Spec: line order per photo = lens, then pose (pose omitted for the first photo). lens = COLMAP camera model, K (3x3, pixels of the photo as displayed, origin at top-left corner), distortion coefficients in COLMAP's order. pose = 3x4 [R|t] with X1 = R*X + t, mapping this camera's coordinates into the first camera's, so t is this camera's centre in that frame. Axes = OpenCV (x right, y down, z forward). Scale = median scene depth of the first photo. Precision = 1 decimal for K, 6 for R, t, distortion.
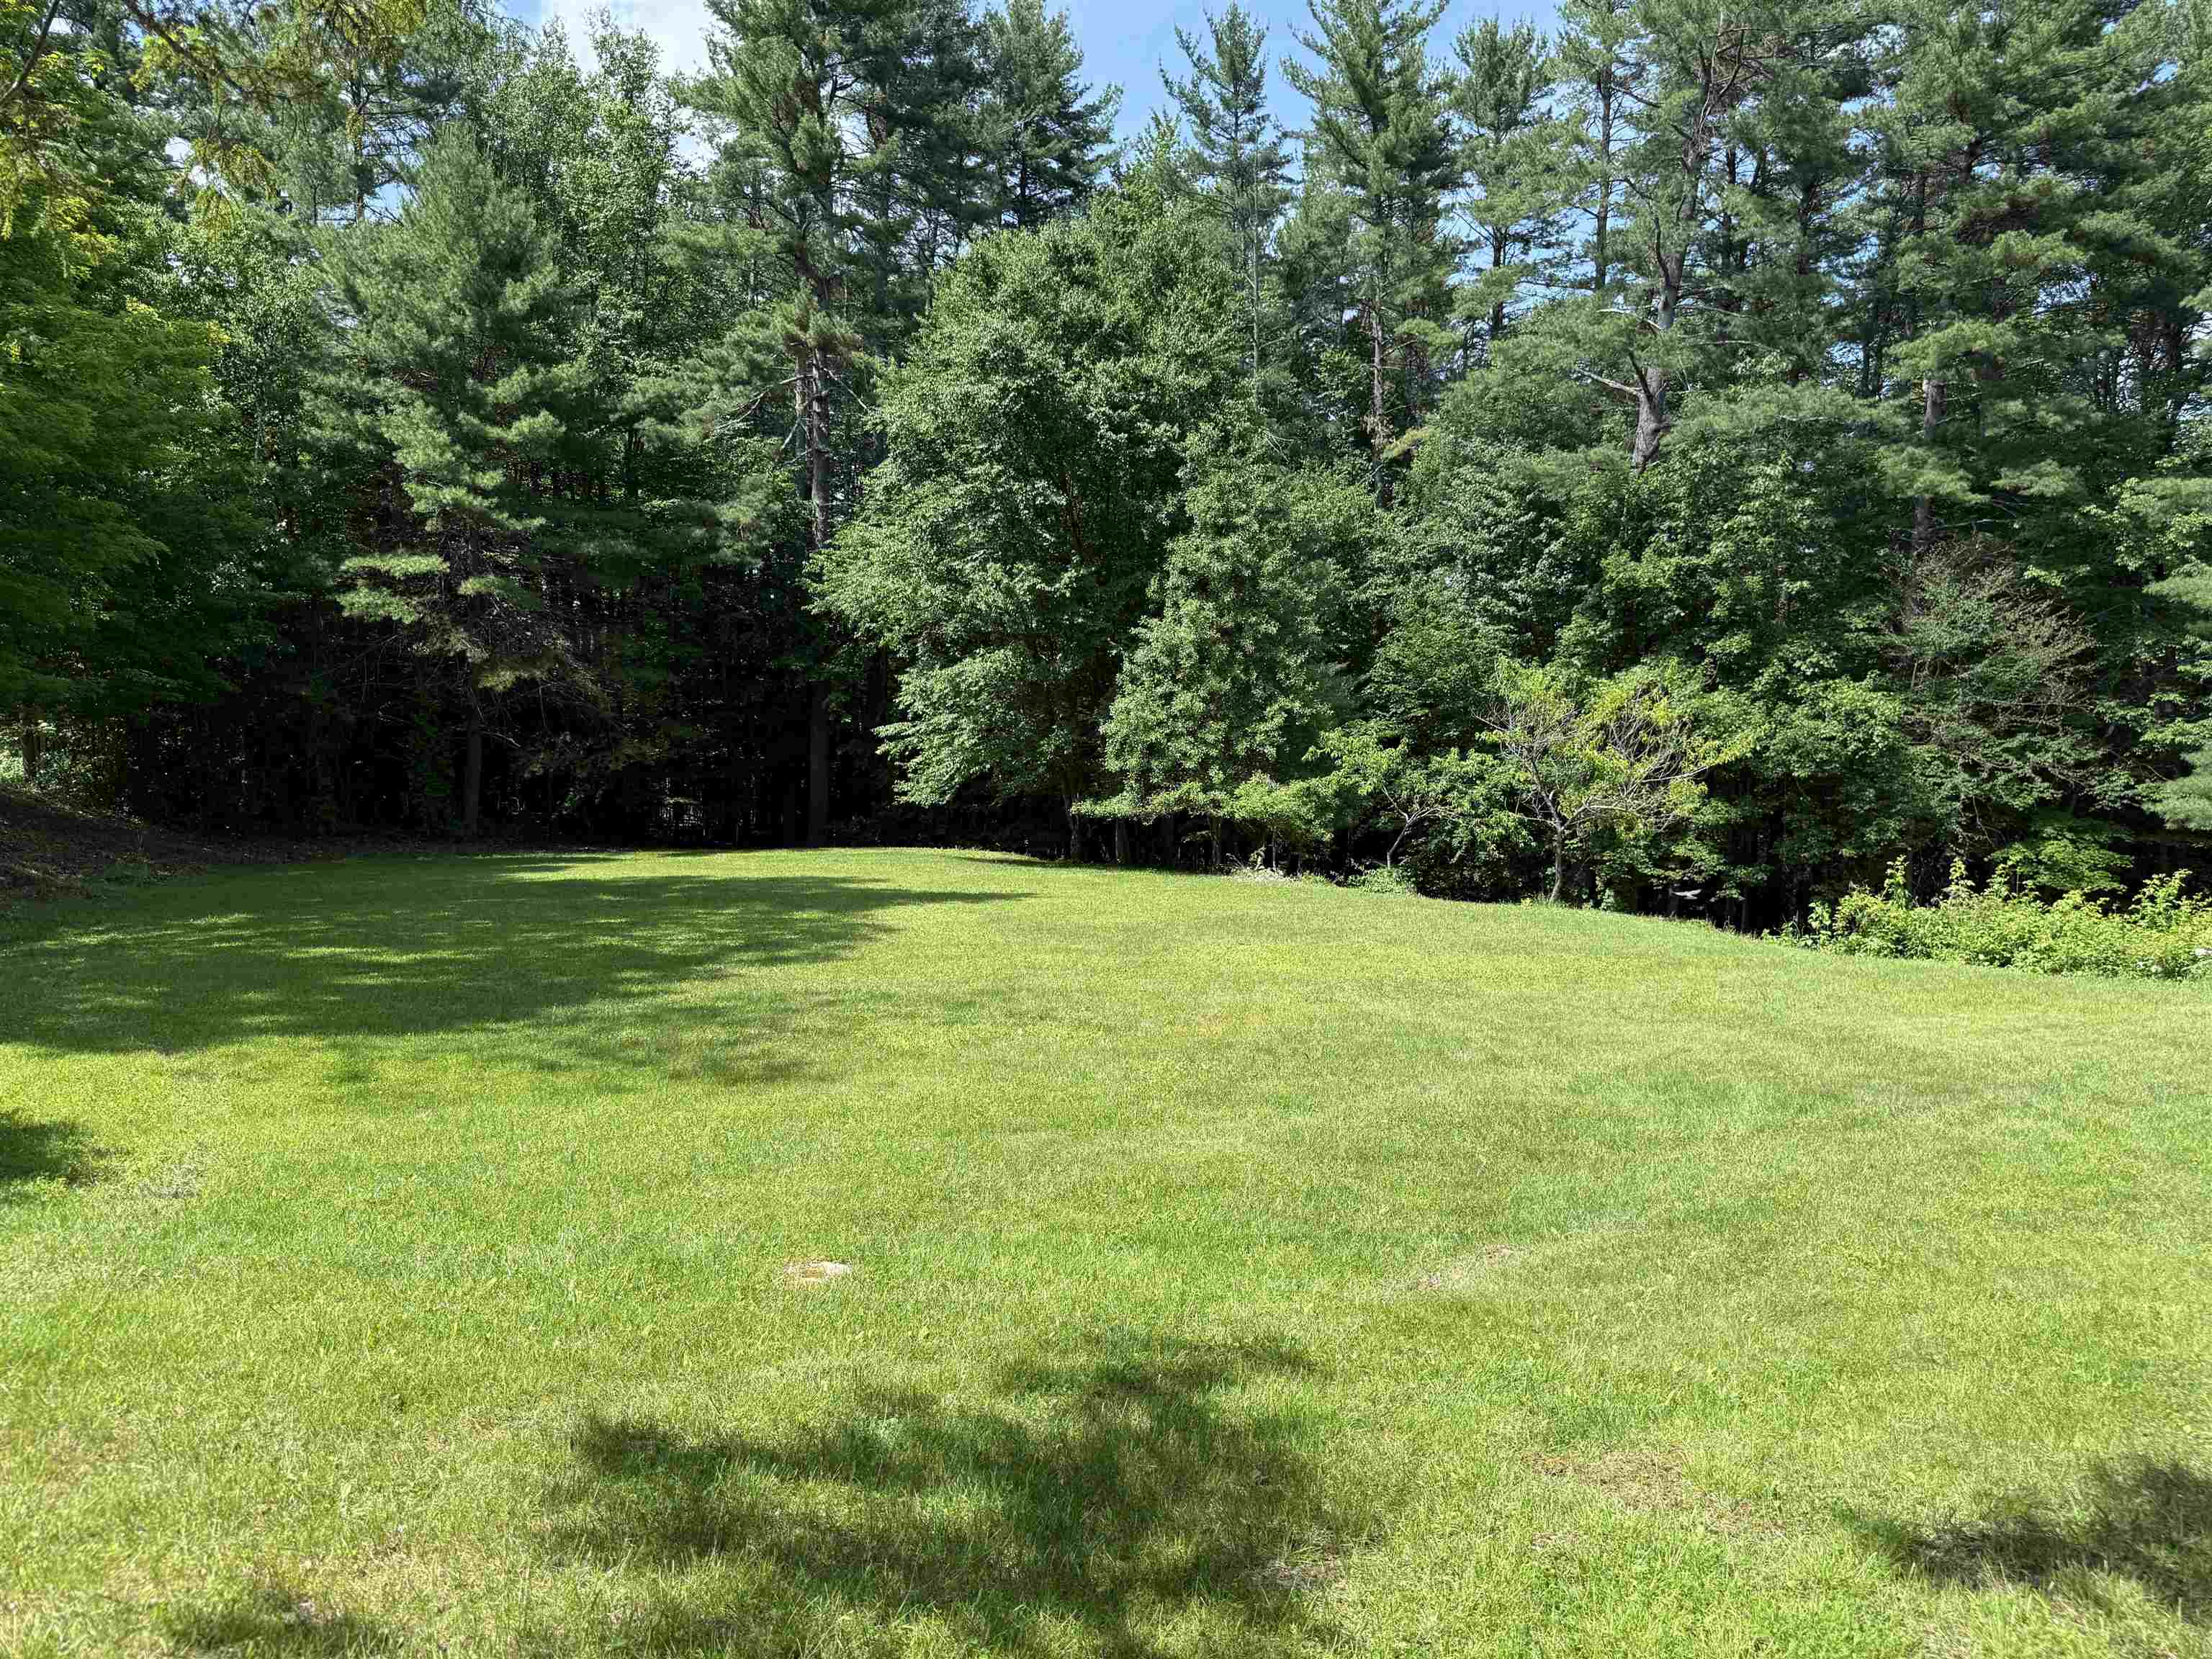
lens RADIAL K [[1567.9, 0, 1109.1], [0, 1567.9, 844.1], [0, 0, 1]] dist [0.030293, -0.044641]
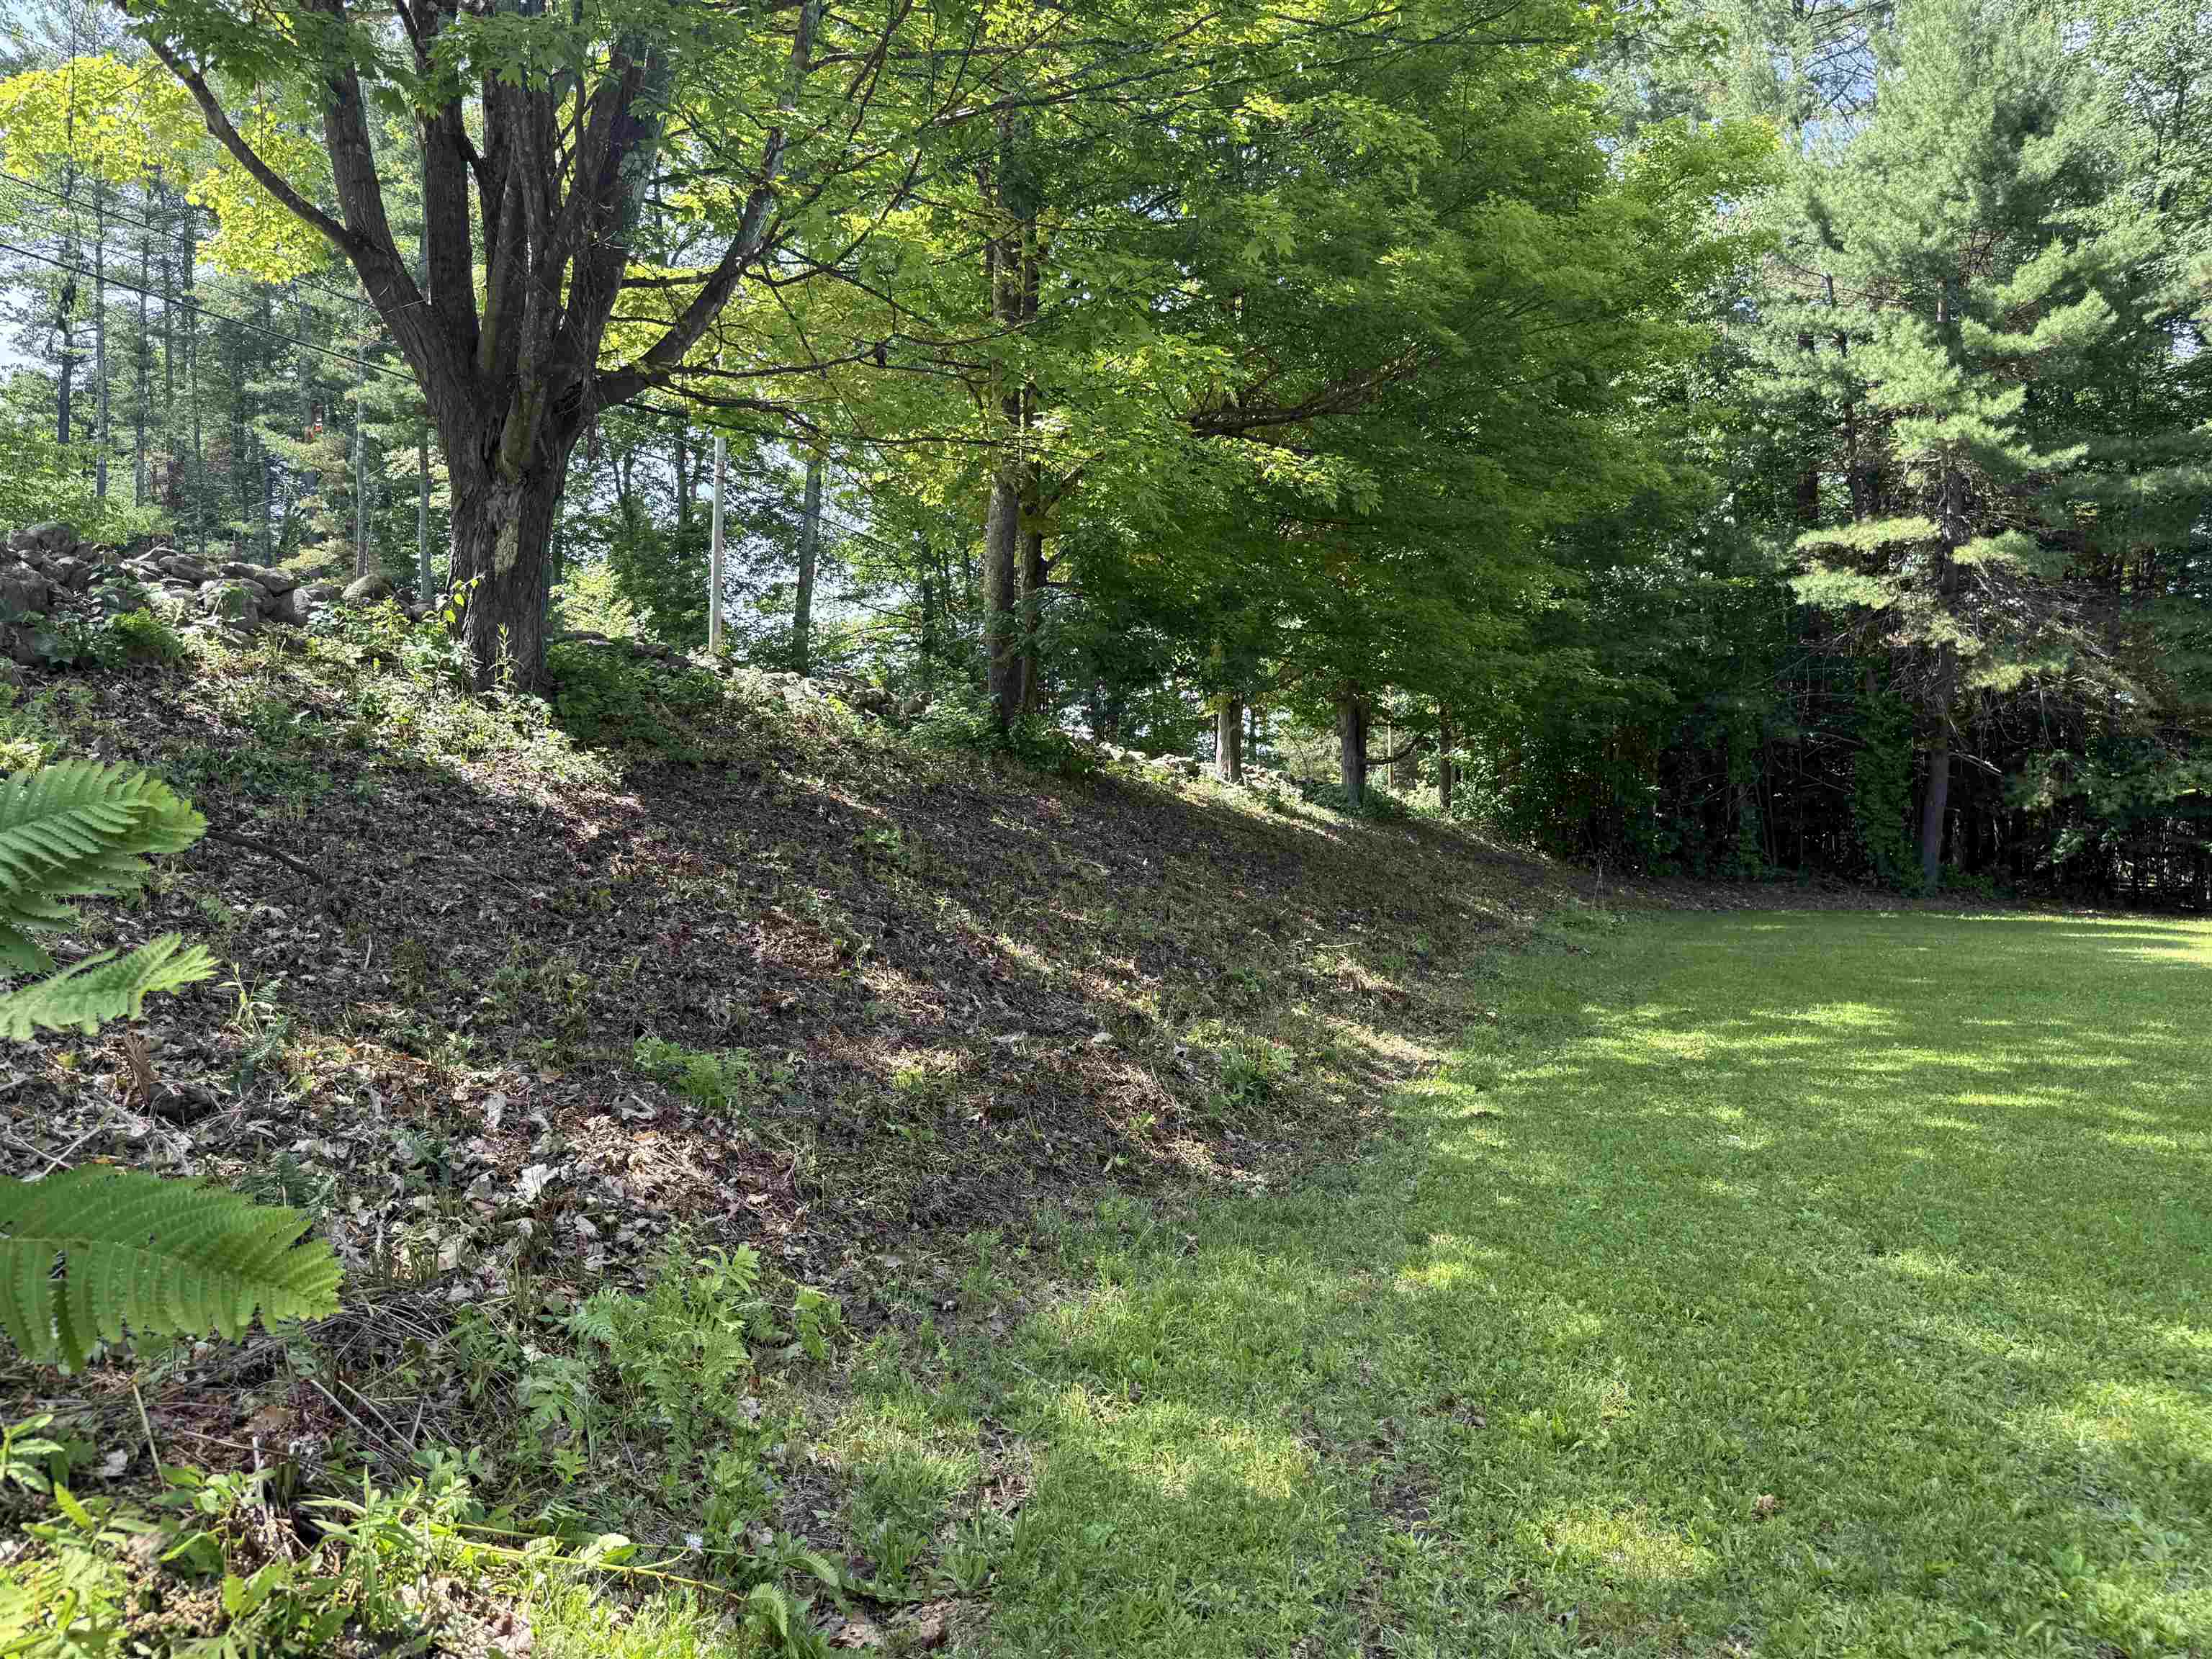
lens RADIAL K [[1567.9, 0, 1109.1], [0, 1567.9, 844.1], [0, 0, 1]] dist [0.030293, -0.044641]
pose [[0.707394, 0.020402, -0.706525, -0.162770], [-0.044036, 0.998914, -0.015244, 0.002986], [0.705446, 0.041896, 0.707524, 0.191935]]
